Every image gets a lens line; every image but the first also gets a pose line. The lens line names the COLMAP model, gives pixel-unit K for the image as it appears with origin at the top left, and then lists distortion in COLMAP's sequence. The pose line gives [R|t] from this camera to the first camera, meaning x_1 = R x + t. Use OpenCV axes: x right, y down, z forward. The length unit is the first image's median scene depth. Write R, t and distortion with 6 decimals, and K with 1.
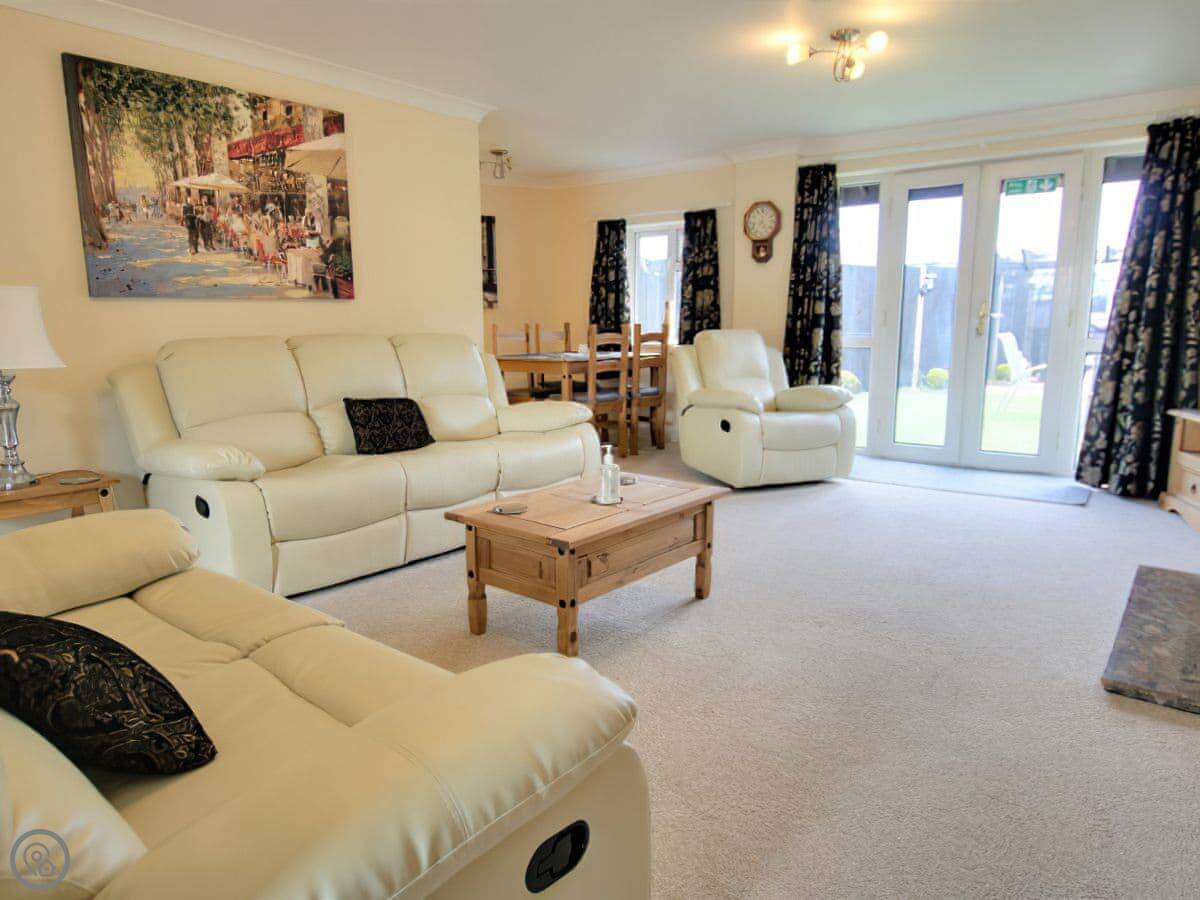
lens RADIAL K [[762.6, 0, 595.1], [0, 762.6, 448.1], [0, 0, 1]] dist [-0.015421, -0.000319]
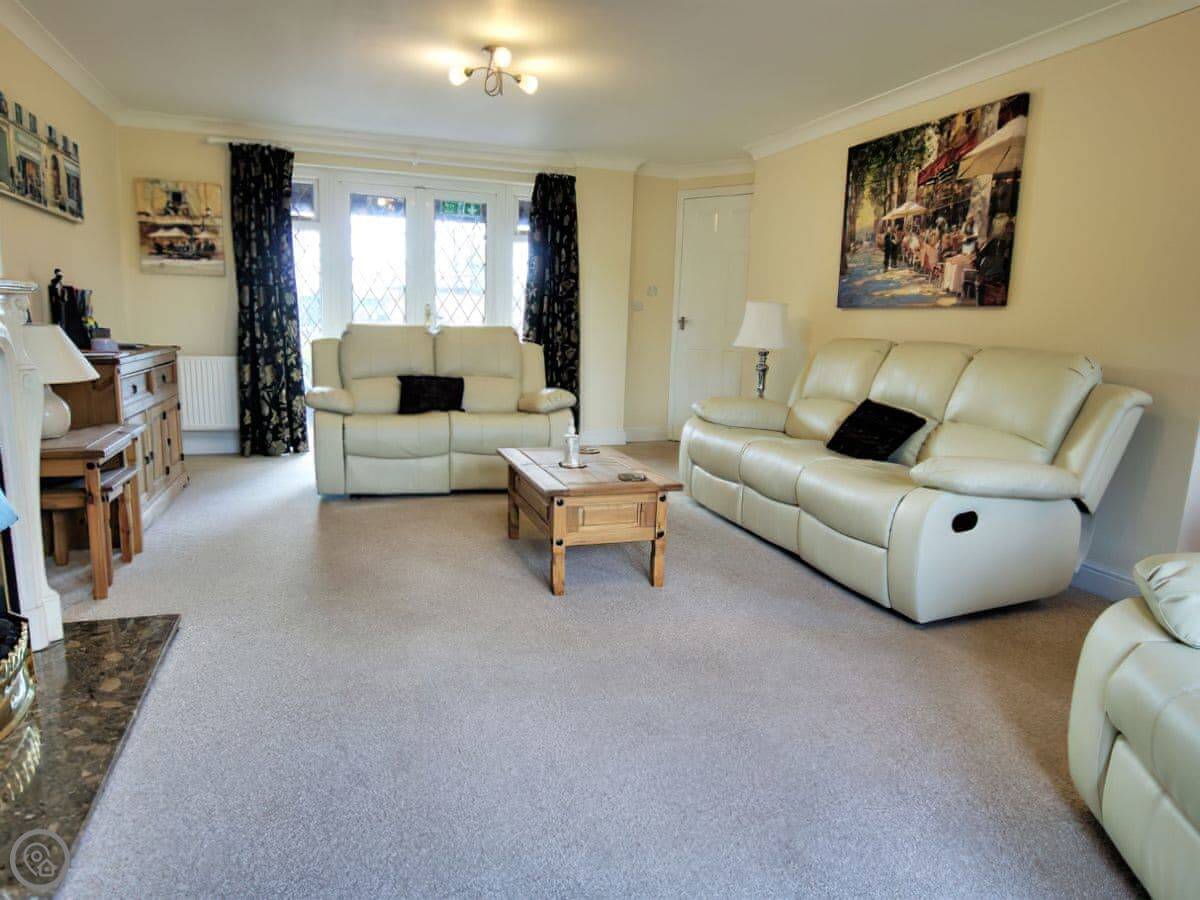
lens RADIAL K [[762.6, 0, 592.6], [0, 762.6, 451.4], [0, 0, 1]] dist [-0.015421, -0.000319]
pose [[-0.531590, 0.135580, -0.836080, 0.772193], [-0.168845, 0.950331, 0.261461, -0.209988], [0.830002, 0.280158, -0.482294, 1.218923]]
